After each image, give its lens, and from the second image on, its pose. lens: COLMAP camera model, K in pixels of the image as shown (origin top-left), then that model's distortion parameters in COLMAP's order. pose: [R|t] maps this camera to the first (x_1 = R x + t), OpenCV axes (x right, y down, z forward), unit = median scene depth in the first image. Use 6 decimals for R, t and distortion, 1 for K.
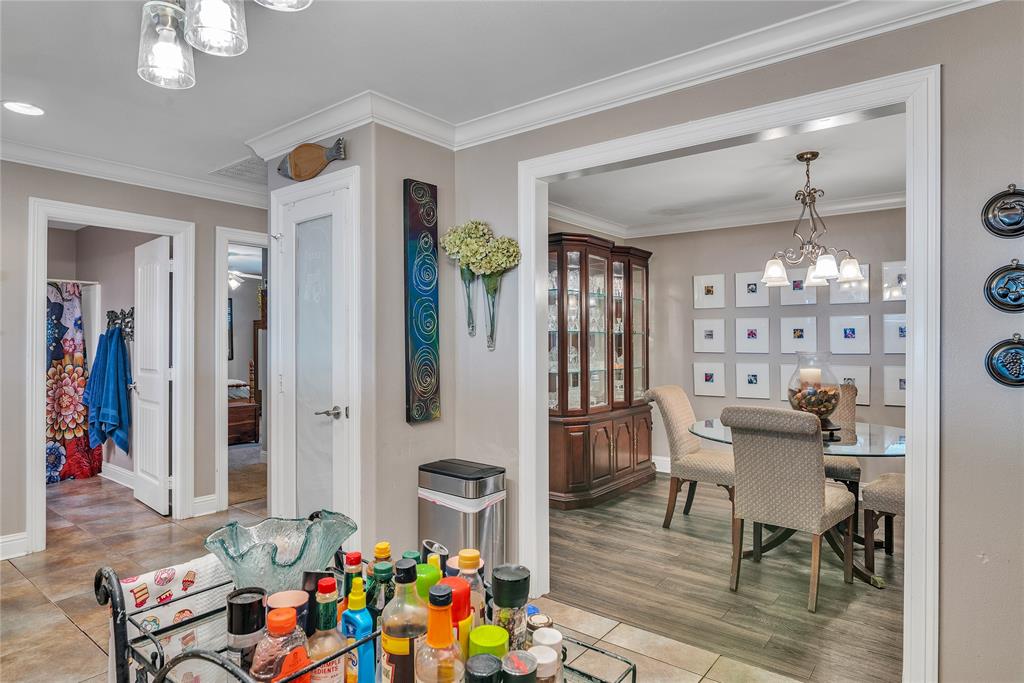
lens RADIAL K [[571.1, 0, 518.6], [0, 571.1, 341.8], [0, 0, 1]] dist [-0.016650, 0.000939]
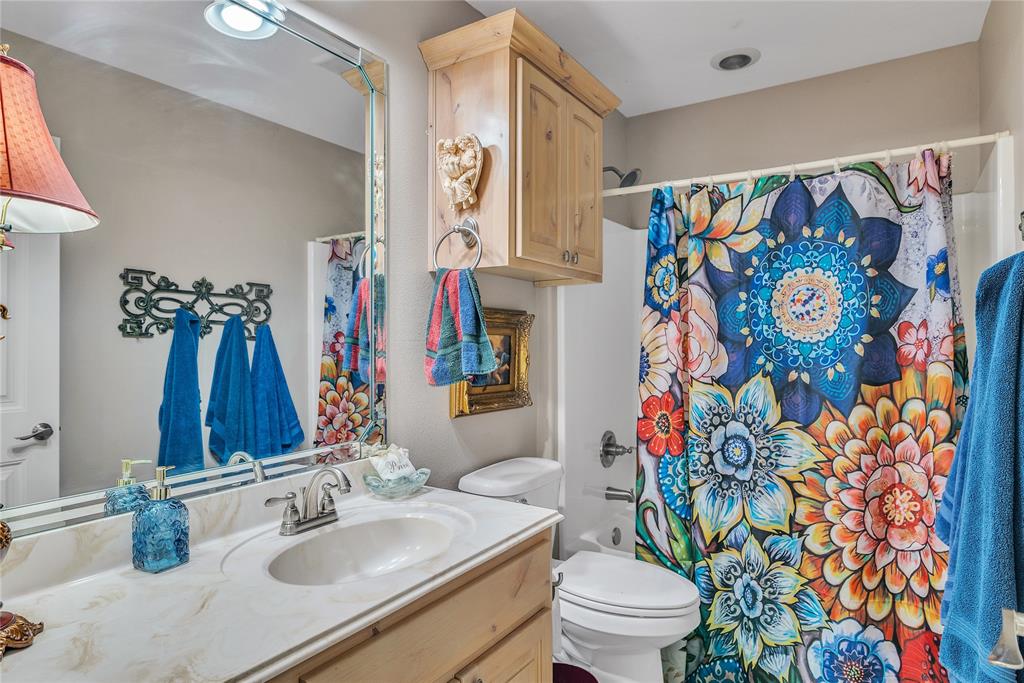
lens RADIAL K [[571.1, 0, 518.6], [0, 571.1, 341.8], [0, 0, 1]] dist [-0.016650, 0.000939]
pose [[0.073128, 0.007405, -0.997295, -0.483287], [0.018175, 0.999796, 0.008756, -0.000564], [0.997157, -0.018766, 0.072979, 0.748896]]
